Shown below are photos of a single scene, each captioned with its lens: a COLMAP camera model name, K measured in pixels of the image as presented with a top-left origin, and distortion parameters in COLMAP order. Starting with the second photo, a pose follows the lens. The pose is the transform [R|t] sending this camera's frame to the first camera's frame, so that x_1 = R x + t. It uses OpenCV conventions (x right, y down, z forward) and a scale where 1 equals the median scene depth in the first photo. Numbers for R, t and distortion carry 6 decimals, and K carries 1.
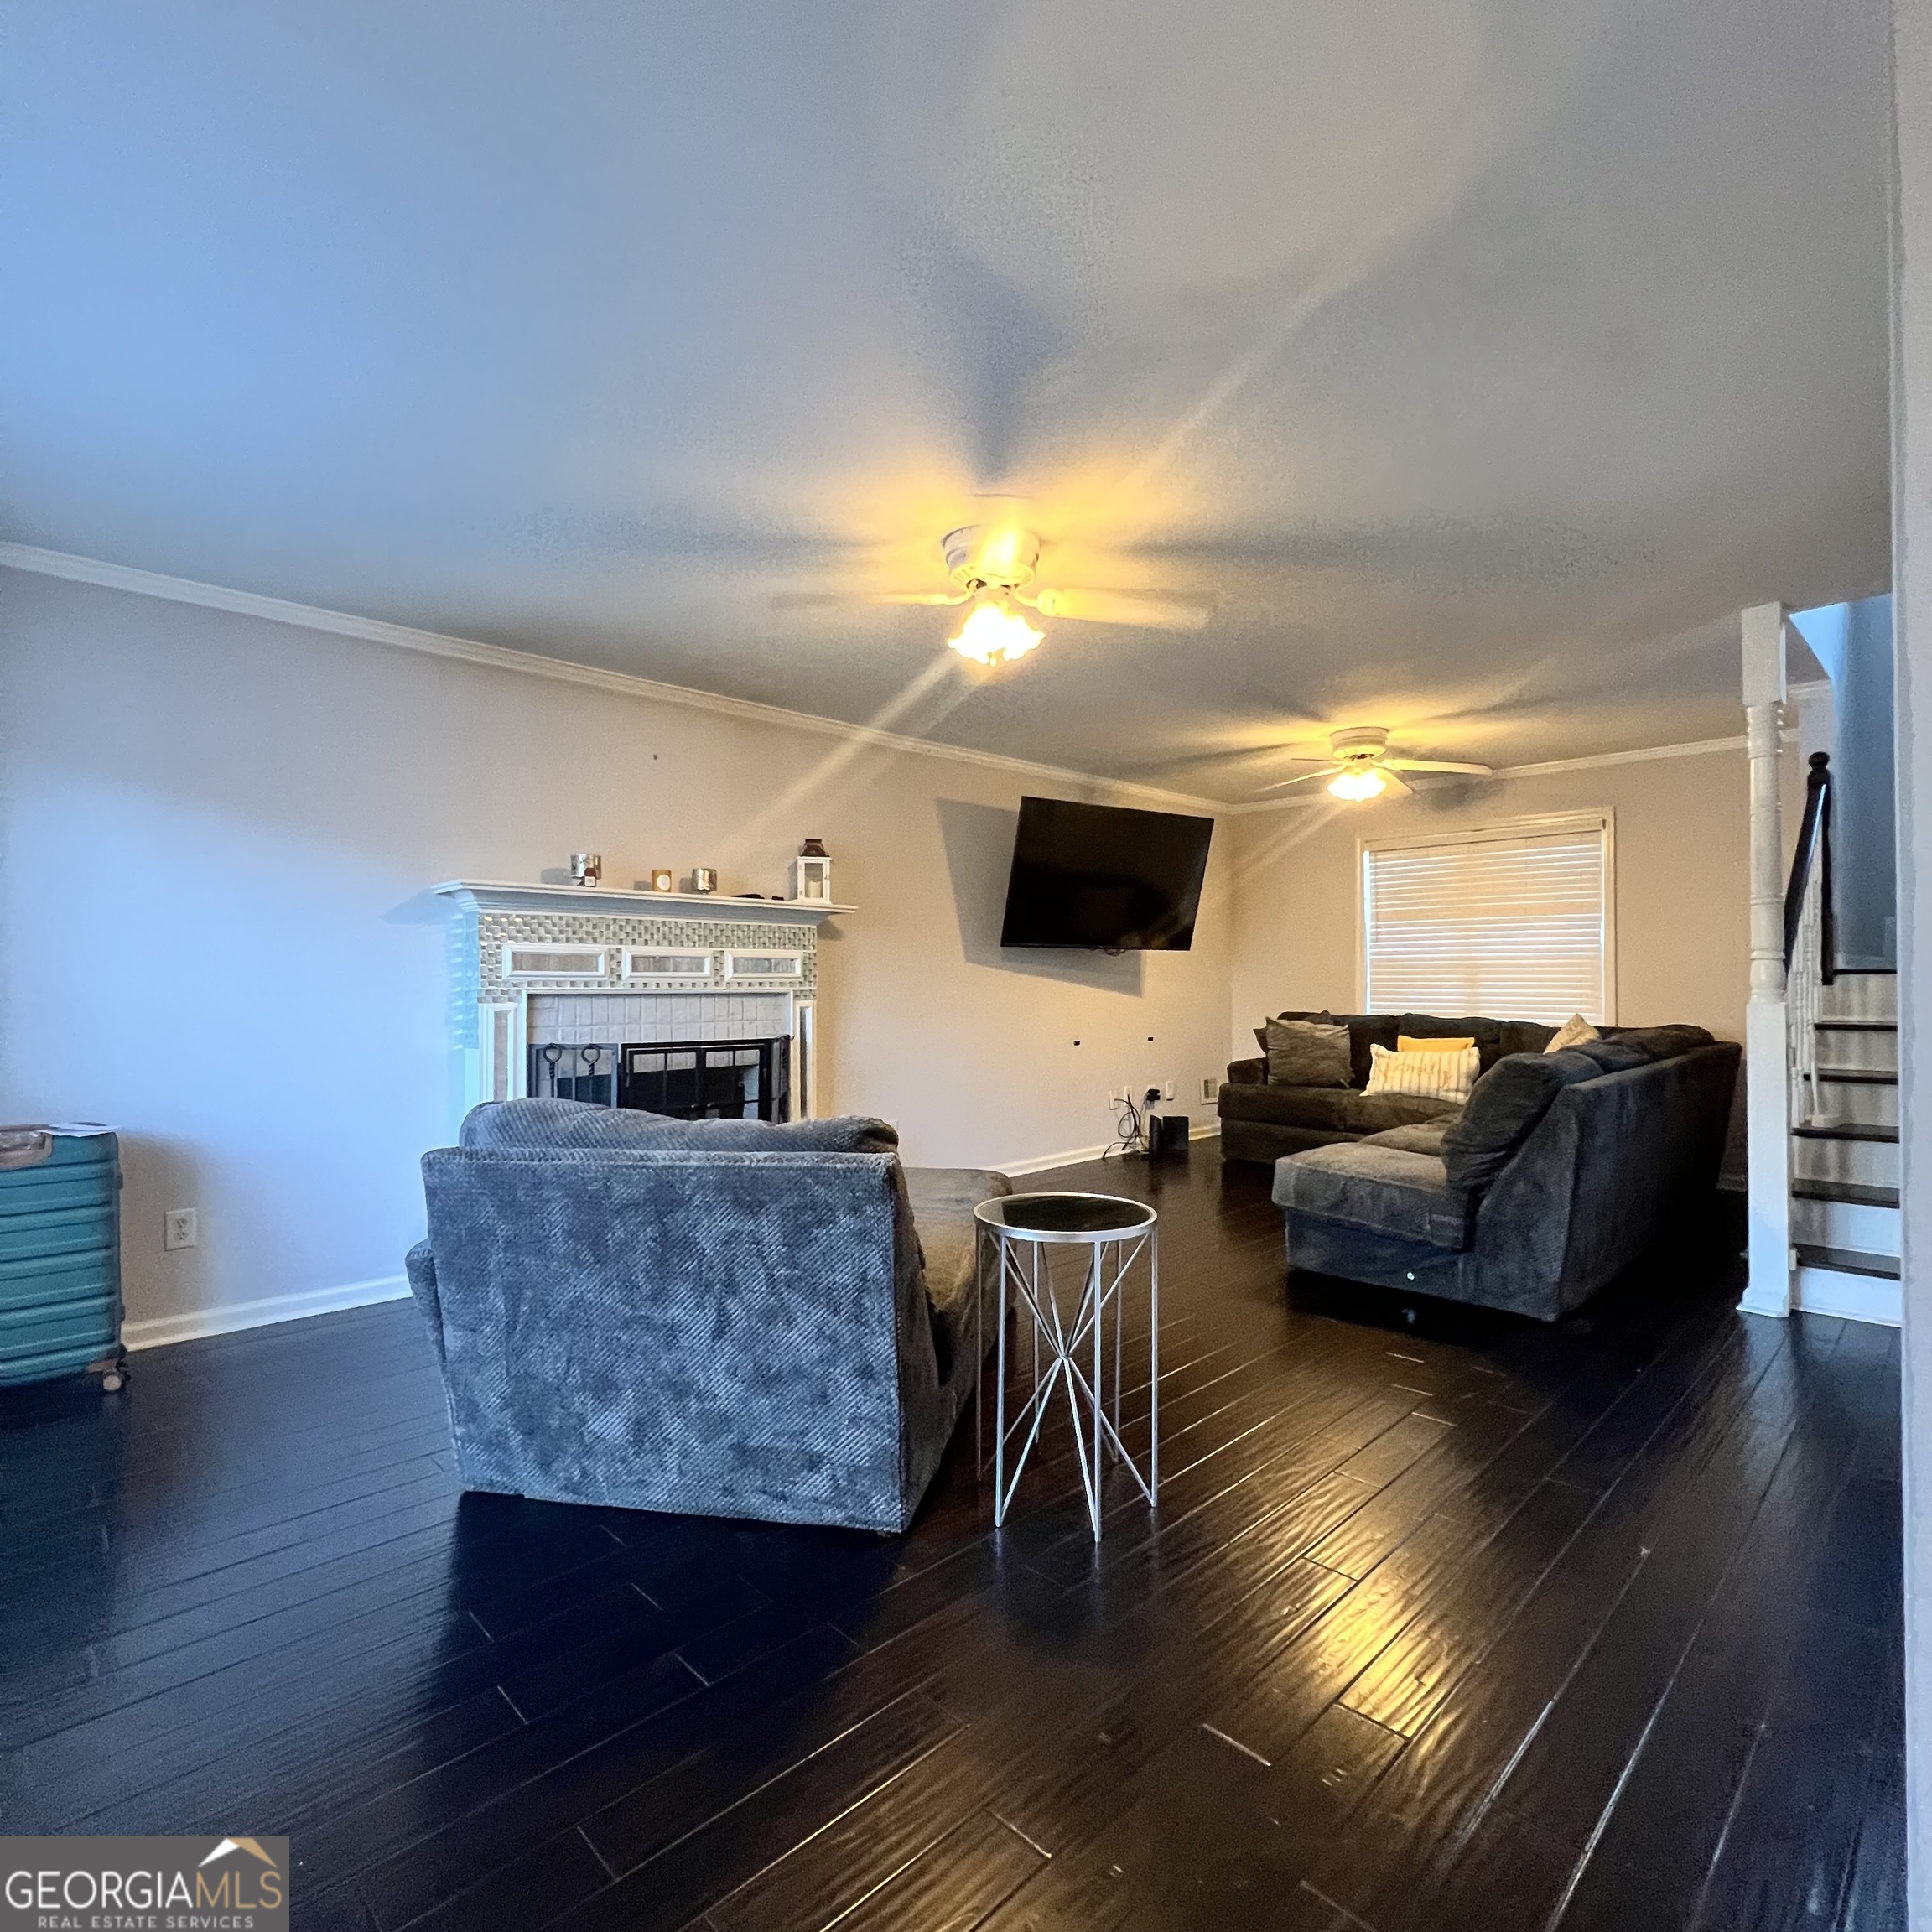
lens RADIAL K [[1031.0, 0, 962.1], [0, 1031.0, 961.5], [0, 0, 1]] dist [-0.000014, -0.000209]
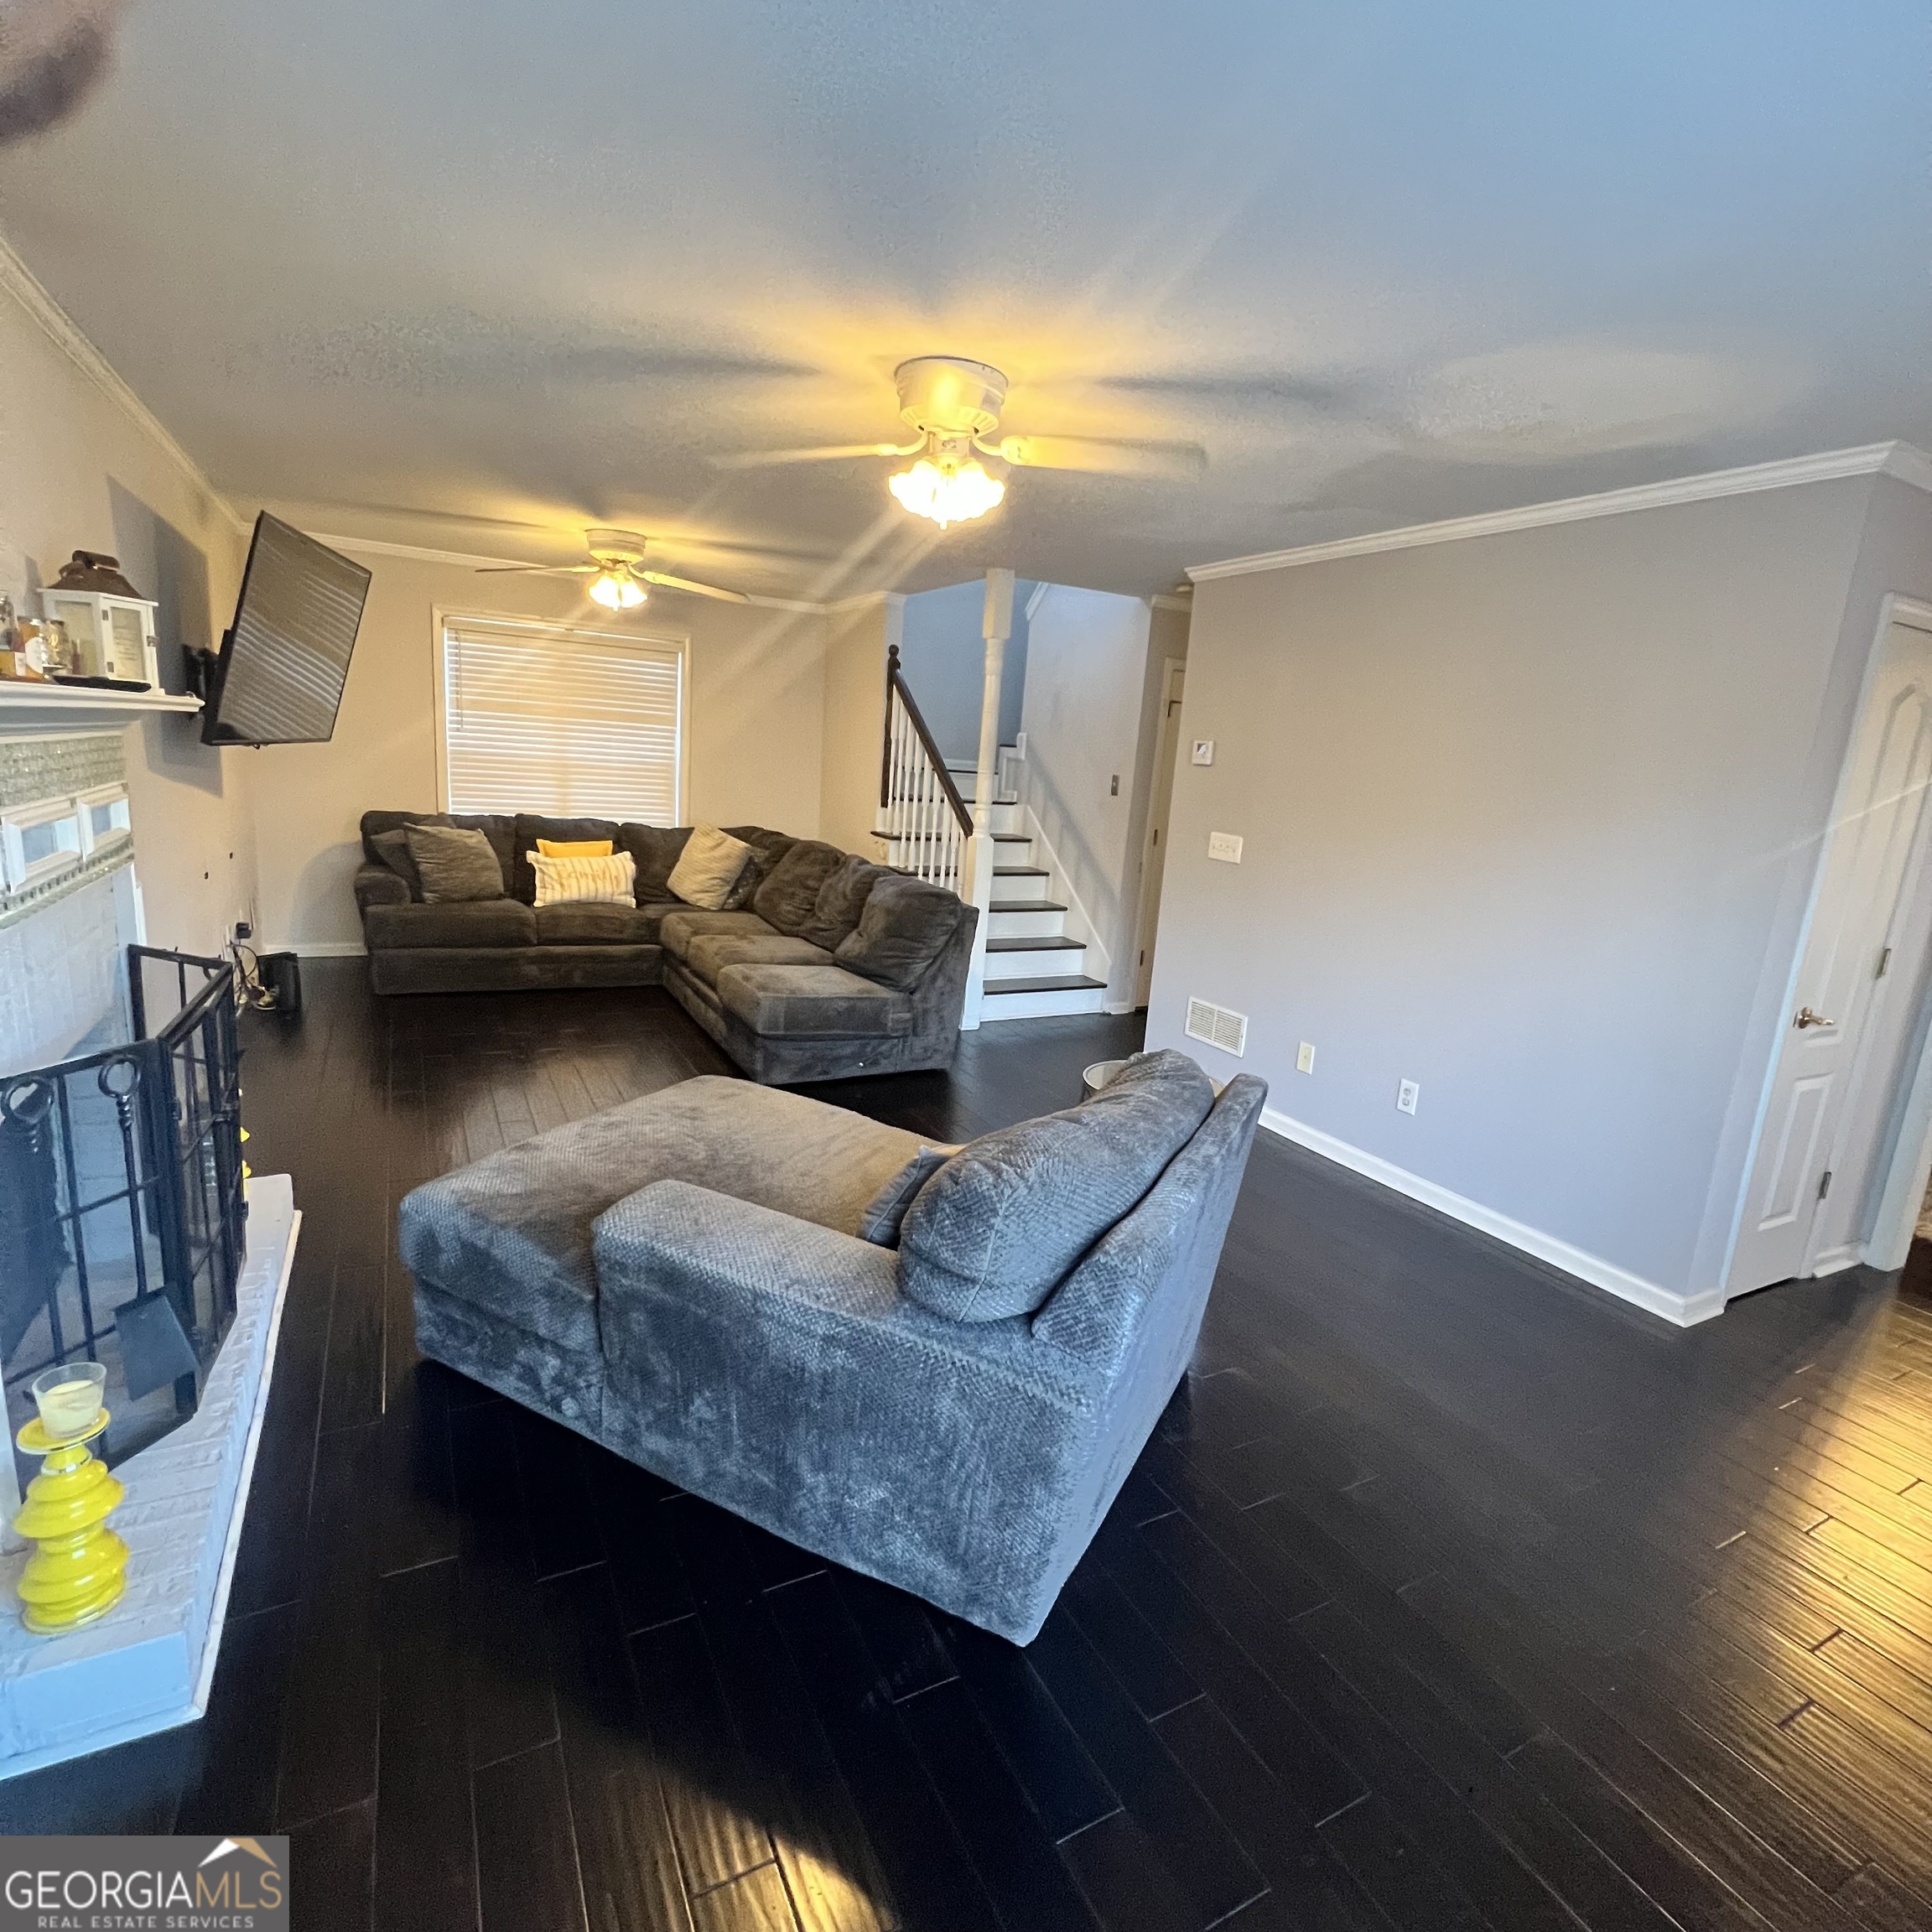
lens RADIAL K [[1031.0, 0, 958.5], [0, 1031.0, 975.0], [0, 0, 1]] dist [-0.000014, -0.000209]
pose [[0.284778, -0.177460, 0.942024, -0.441524], [-0.087932, 0.973736, 0.210016, -0.047967], [-0.954552, -0.142642, 0.261694, 0.363897]]
